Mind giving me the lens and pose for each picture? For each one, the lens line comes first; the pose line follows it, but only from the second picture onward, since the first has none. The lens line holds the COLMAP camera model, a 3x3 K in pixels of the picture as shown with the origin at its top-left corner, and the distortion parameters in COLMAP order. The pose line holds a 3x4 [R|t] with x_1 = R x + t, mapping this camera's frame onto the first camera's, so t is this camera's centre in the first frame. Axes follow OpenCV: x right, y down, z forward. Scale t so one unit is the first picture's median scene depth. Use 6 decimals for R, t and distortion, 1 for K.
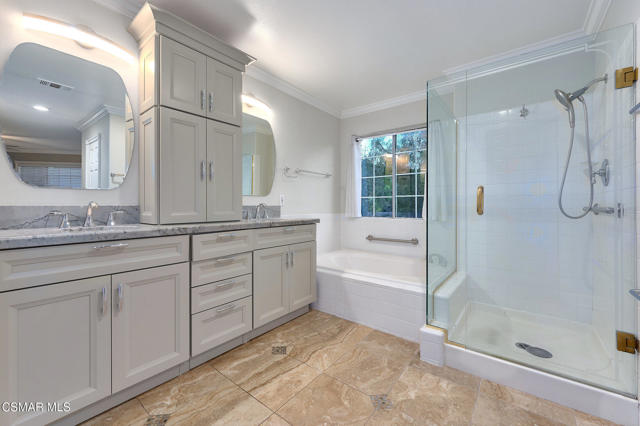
lens RADIAL K [[256.5, 0, 323.3], [0, 256.5, 208.9], [0, 0, 1]] dist [-0.001346, 0.000070]
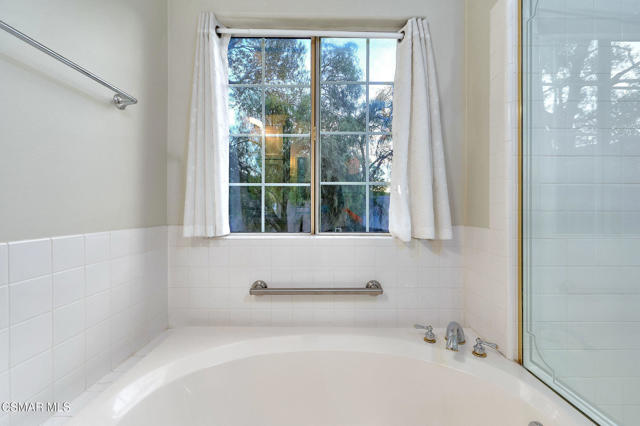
lens RADIAL K [[256.5, 0, 314.4], [0, 256.5, 210.3], [0, 0, 1]] dist [-0.001346, 0.000070]
pose [[0.793165, 0.002241, 0.609003, 0.026899], [0.004473, 0.999945, -0.009505, 0.000745], [-0.608991, 0.010263, 0.793111, 1.143760]]
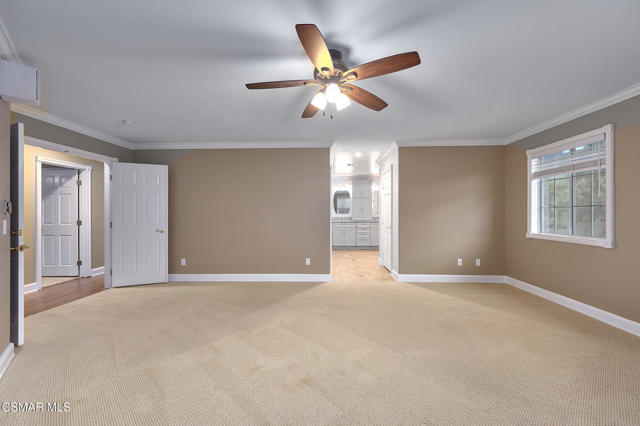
lens RADIAL K [[256.5, 0, 321.4], [0, 256.5, 213.9], [0, 0, 1]] dist [-0.001346, 0.000070]
pose [[0.588017, 0.003801, -0.808839, 2.615555], [-0.010373, 0.999942, -0.002842, -0.042237], [0.808782, 0.010061, 0.588023, -2.109799]]
